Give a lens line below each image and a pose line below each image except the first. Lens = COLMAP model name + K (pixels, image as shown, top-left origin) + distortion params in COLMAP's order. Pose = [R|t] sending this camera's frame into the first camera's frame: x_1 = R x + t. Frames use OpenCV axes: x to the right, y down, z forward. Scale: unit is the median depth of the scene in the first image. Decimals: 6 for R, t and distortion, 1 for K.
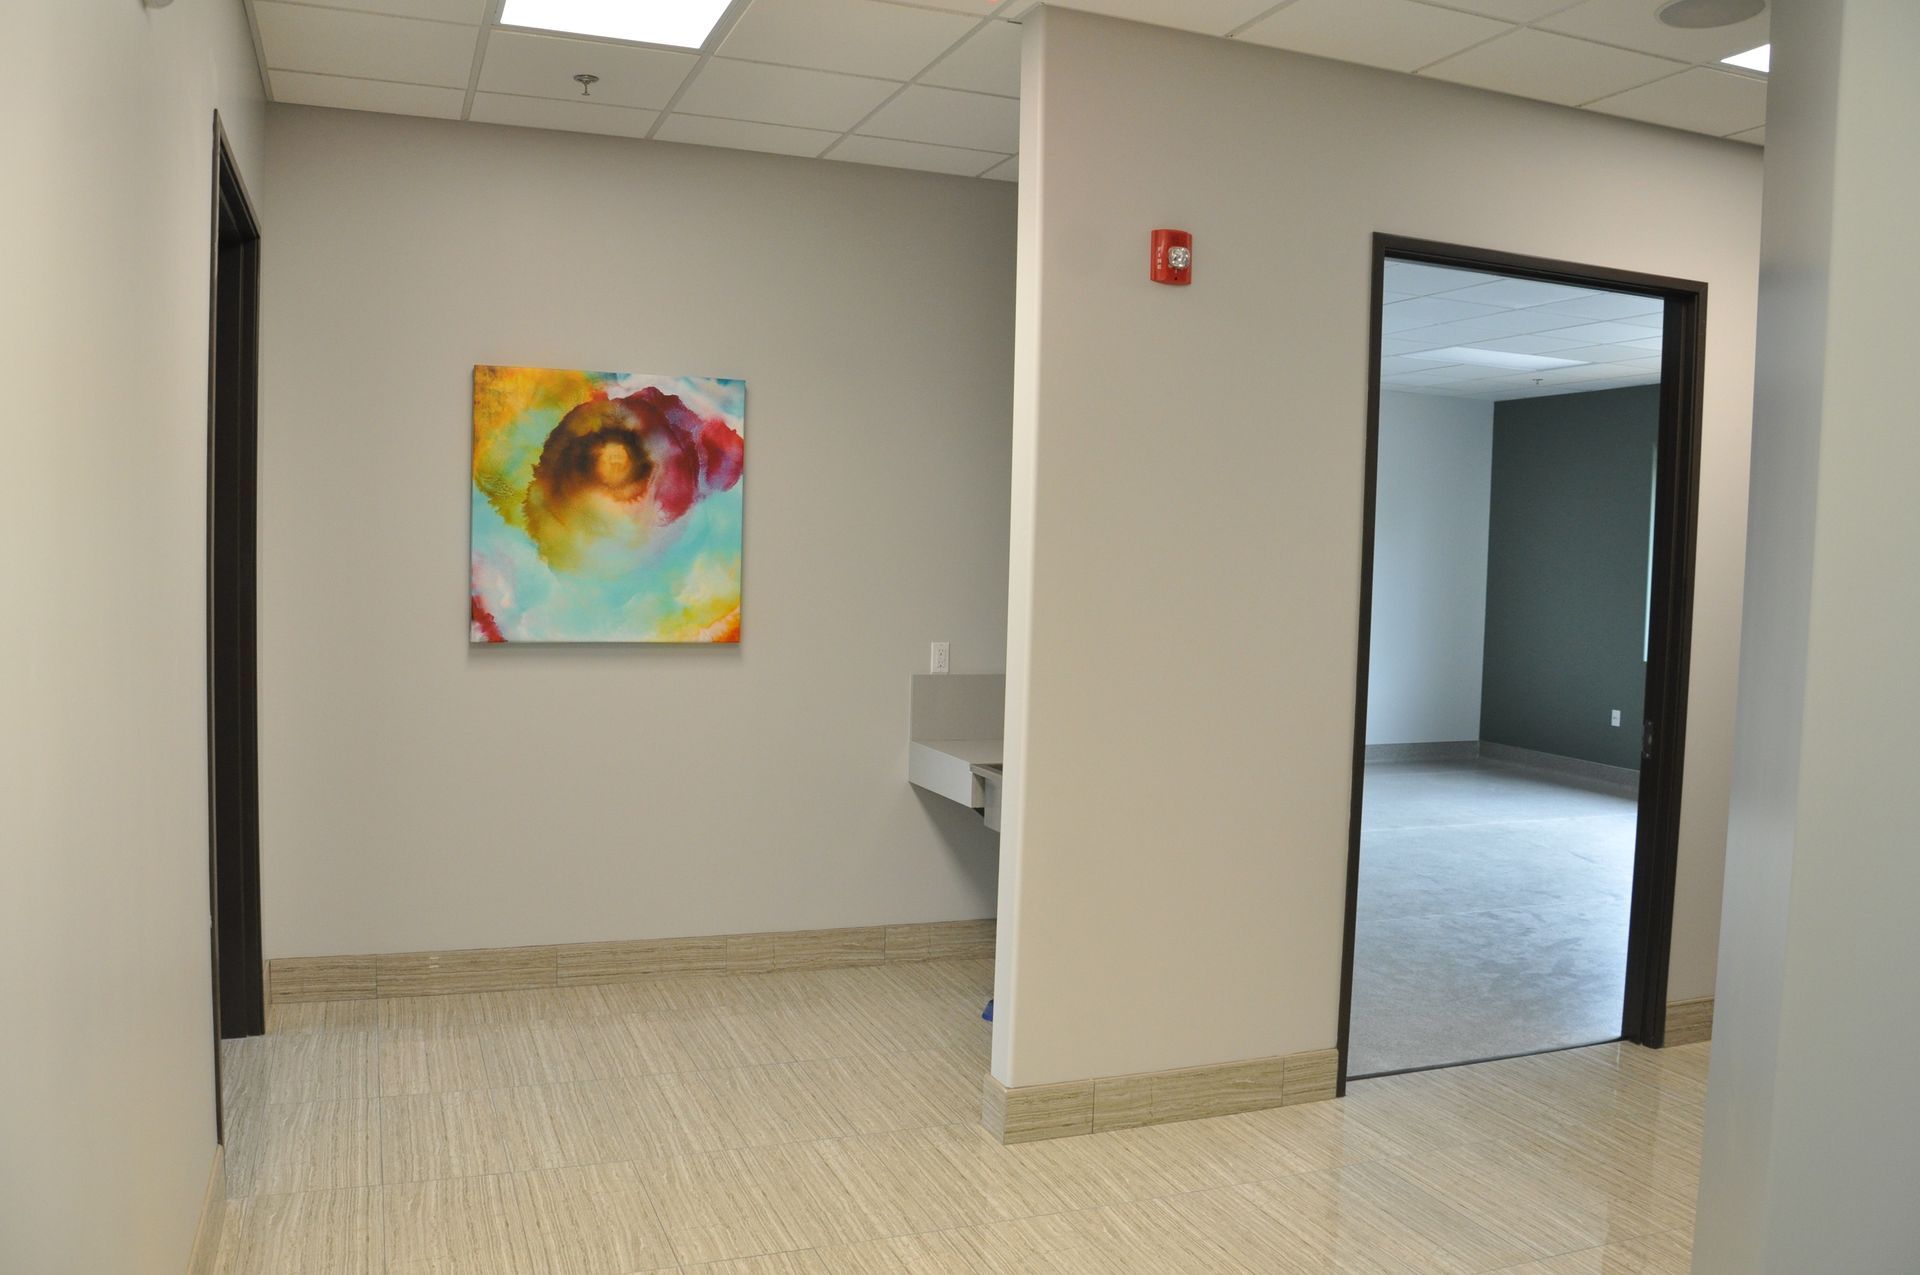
lens RADIAL K [[1485.8, 0, 960.0], [0, 1485.8, 637.5], [0, 0, 1]] dist [-0.167100, 0.122641]
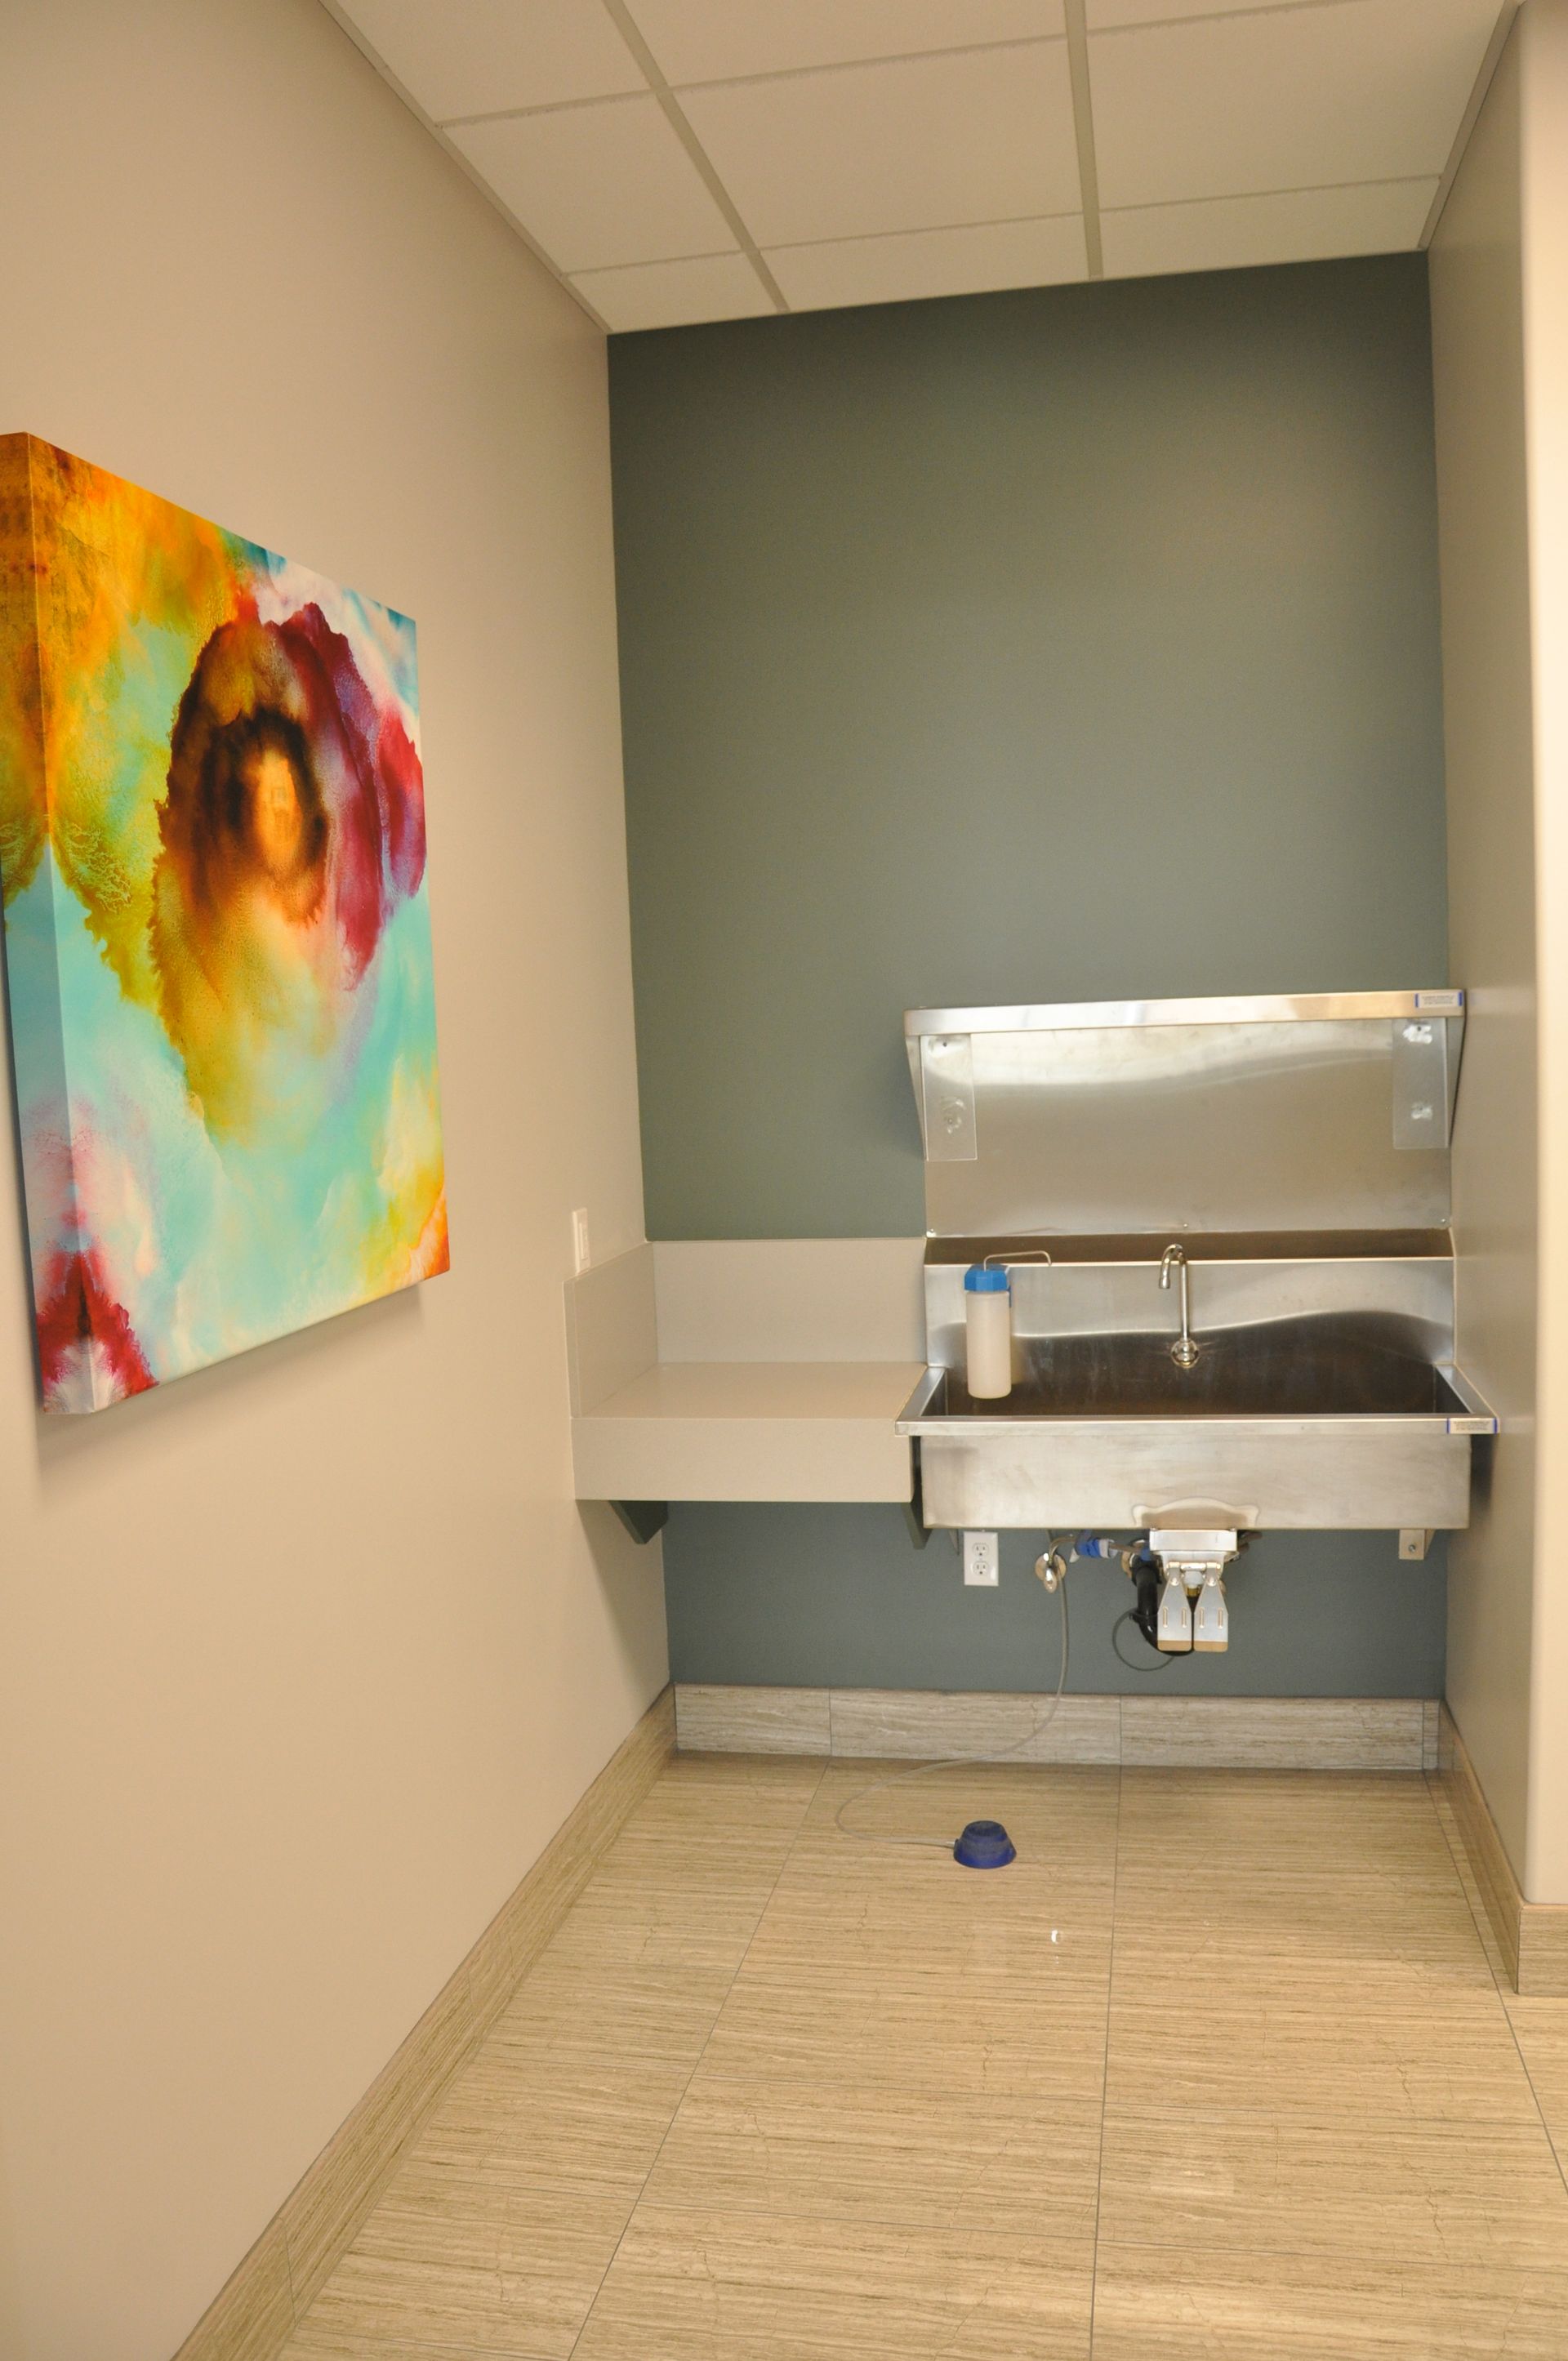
lens RADIAL K [[1827.1, 0, 784.0], [0, 1827.1, 1180.5], [0, 0, 1]] dist [-0.167100, 0.122641]
pose [[0.544134, -0.127064, 0.829321, -0.530413], [0.100366, 0.991225, 0.086018, -0.057150], [-0.832974, 0.036430, 0.552112, 0.673600]]
